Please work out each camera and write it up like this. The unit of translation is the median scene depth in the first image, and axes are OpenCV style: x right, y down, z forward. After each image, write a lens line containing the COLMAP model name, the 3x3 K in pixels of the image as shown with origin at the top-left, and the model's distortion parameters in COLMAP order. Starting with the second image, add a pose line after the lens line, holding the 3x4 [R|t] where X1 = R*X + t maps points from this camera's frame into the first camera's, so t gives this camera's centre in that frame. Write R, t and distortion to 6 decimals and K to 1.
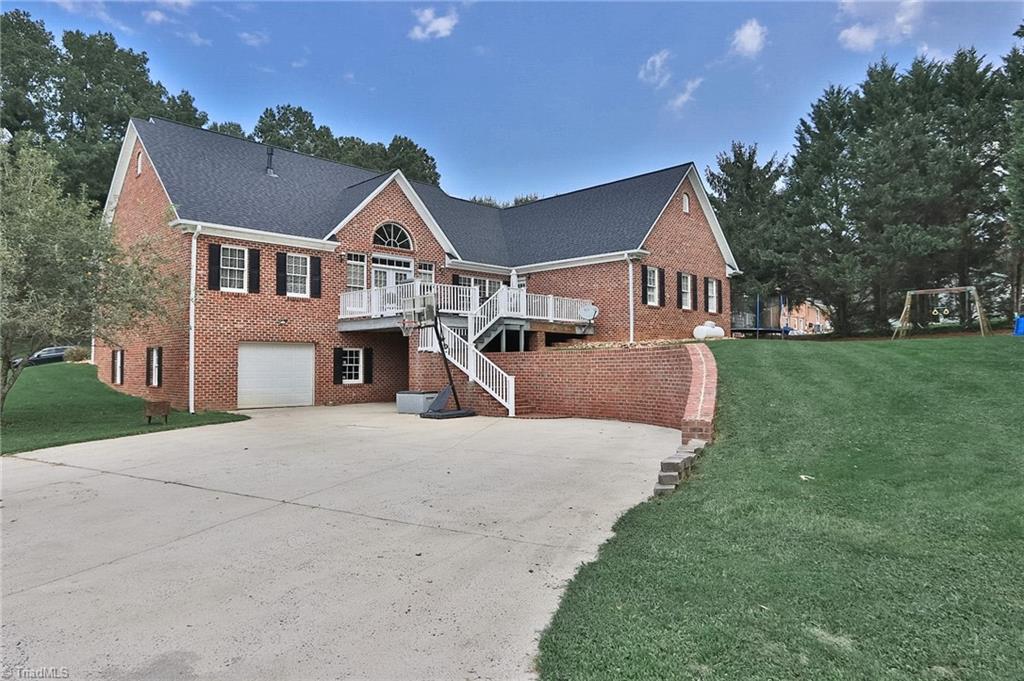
lens RADIAL K [[609.6, 0, 511.0], [0, 609.6, 338.6], [0, 0, 1]] dist [-0.003453, 0.001536]
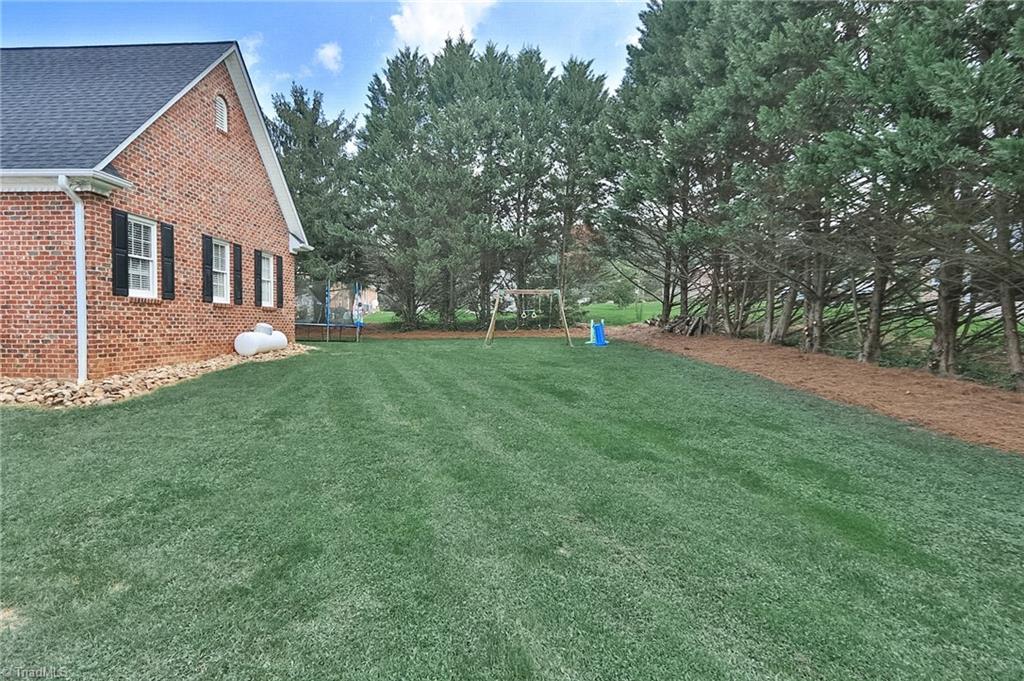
lens RADIAL K [[519.5, 0, 509.1], [0, 519.5, 338.8], [0, 0, 1]] dist [-0.014617, -0.000595]
pose [[0.719986, -0.014576, 0.693836, 0.144243], [-0.030611, 0.998139, 0.052734, -0.048197], [-0.693314, -0.059207, 0.718200, 0.460747]]
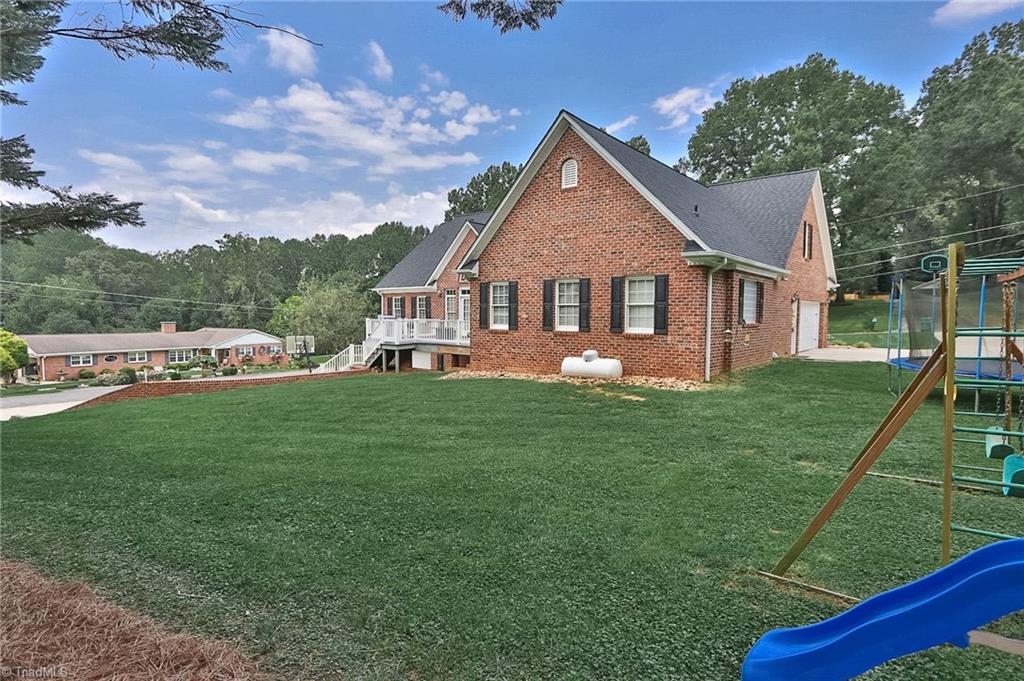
lens RADIAL K [[519.5, 0, 510.6], [0, 519.5, 343.8], [0, 0, 1]] dist [-0.014617, -0.000595]
pose [[0.120826, 0.056316, -0.991075, 0.855625], [0.030430, 0.997710, 0.060403, -0.070884], [0.992207, -0.037457, 0.118836, 0.857928]]
